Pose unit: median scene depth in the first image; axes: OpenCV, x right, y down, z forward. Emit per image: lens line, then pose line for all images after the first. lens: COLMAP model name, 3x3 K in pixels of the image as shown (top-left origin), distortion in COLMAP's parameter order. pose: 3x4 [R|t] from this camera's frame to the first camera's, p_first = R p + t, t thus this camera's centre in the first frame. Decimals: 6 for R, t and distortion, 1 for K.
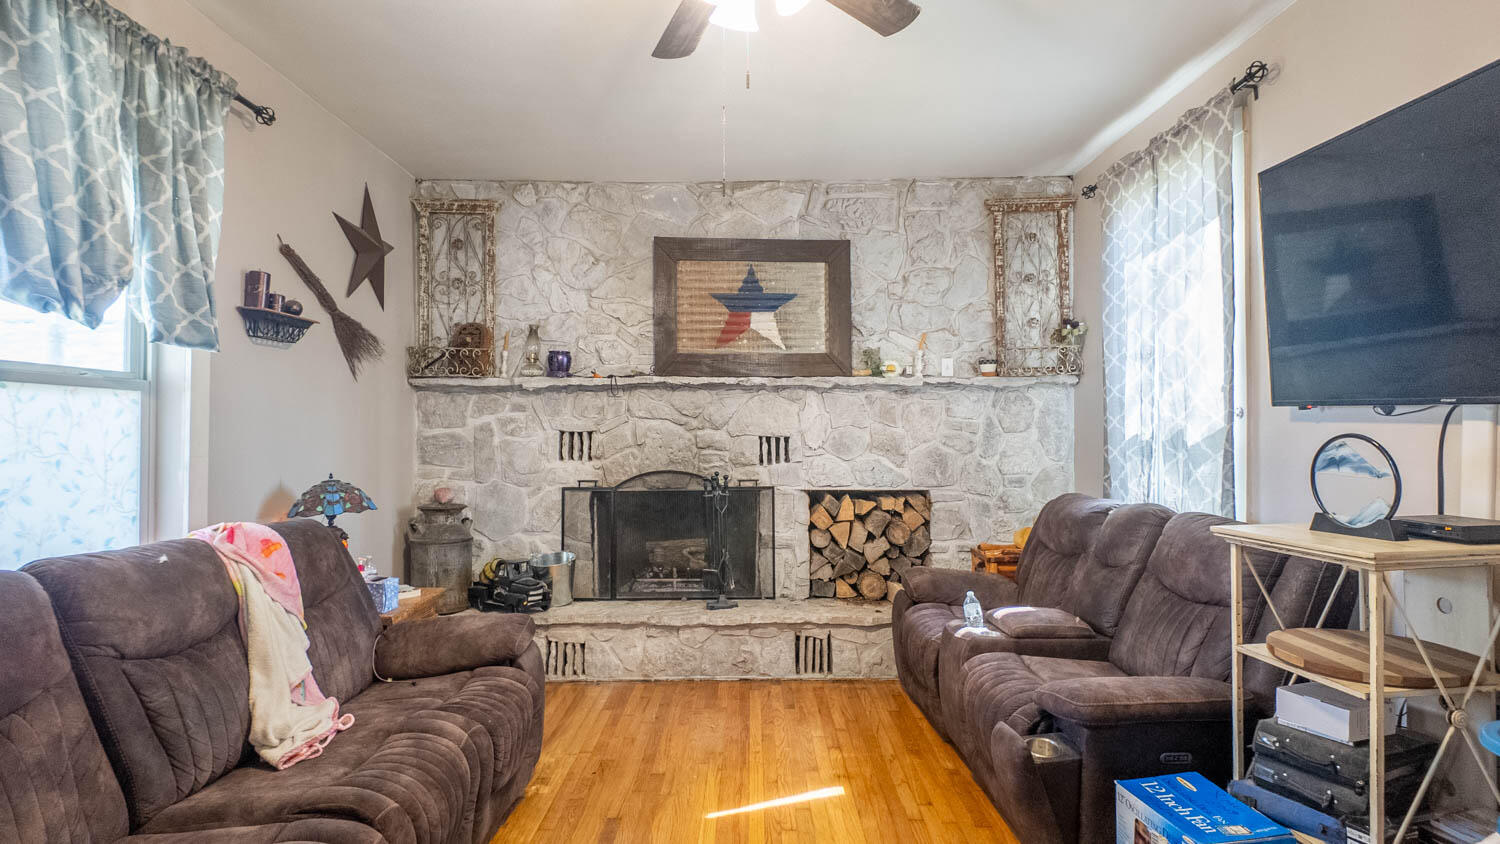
lens RADIAL K [[778.2, 0, 756.6], [0, 778.2, 420.7], [0, 0, 1]] dist [0.025518, -0.024648]
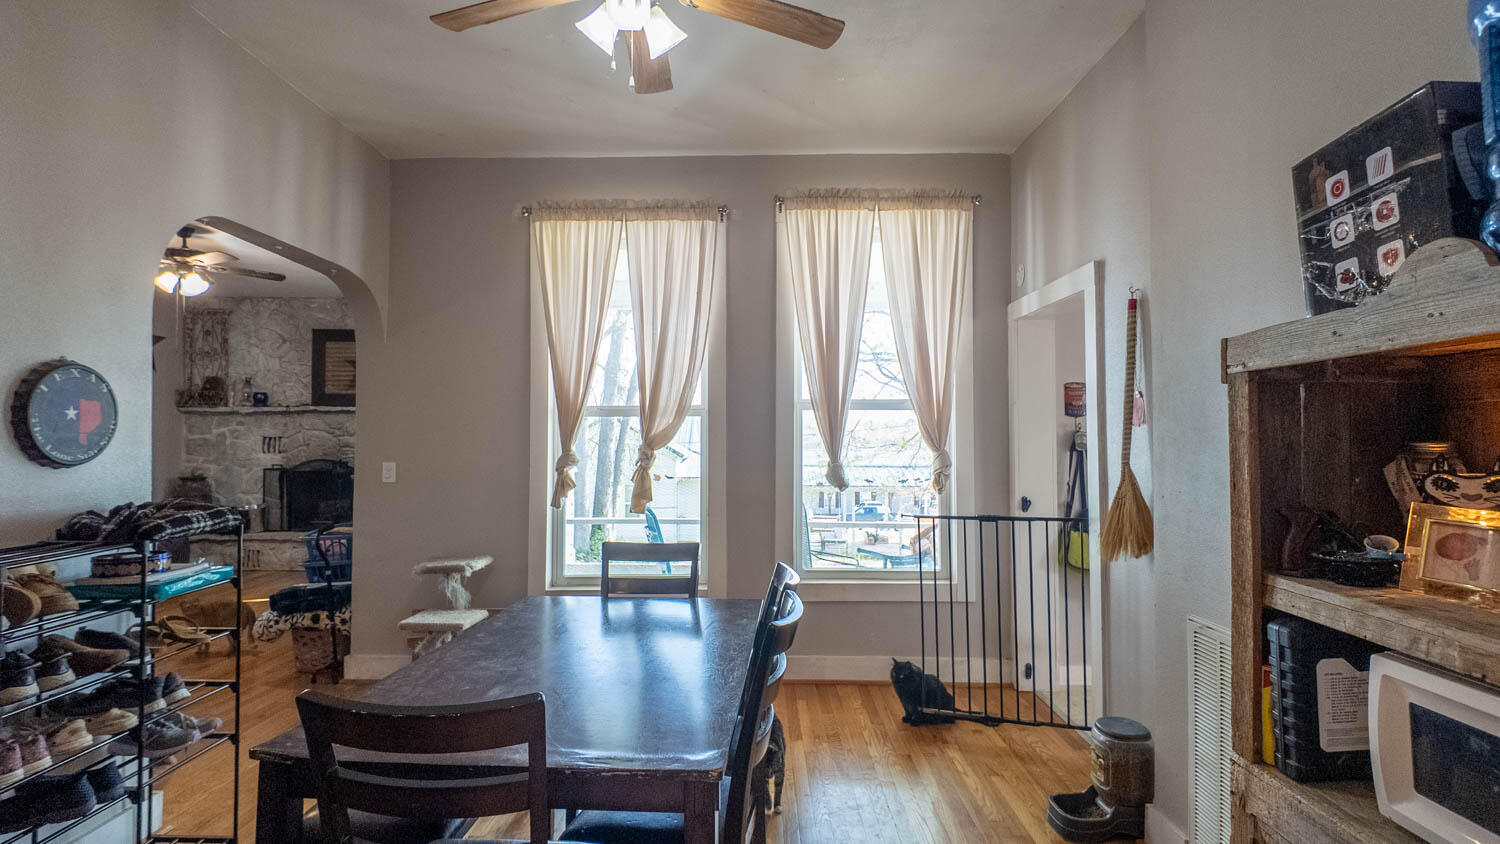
lens RADIAL K [[778.2, 0, 743.8], [0, 778.2, 423.5], [0, 0, 1]] dist [0.025518, -0.024648]
pose [[0.999221, 0.002442, -0.039376, 0.922756], [-0.002923, 0.999922, -0.012163, 0.001859], [0.039343, 0.012269, 0.999150, -0.753220]]
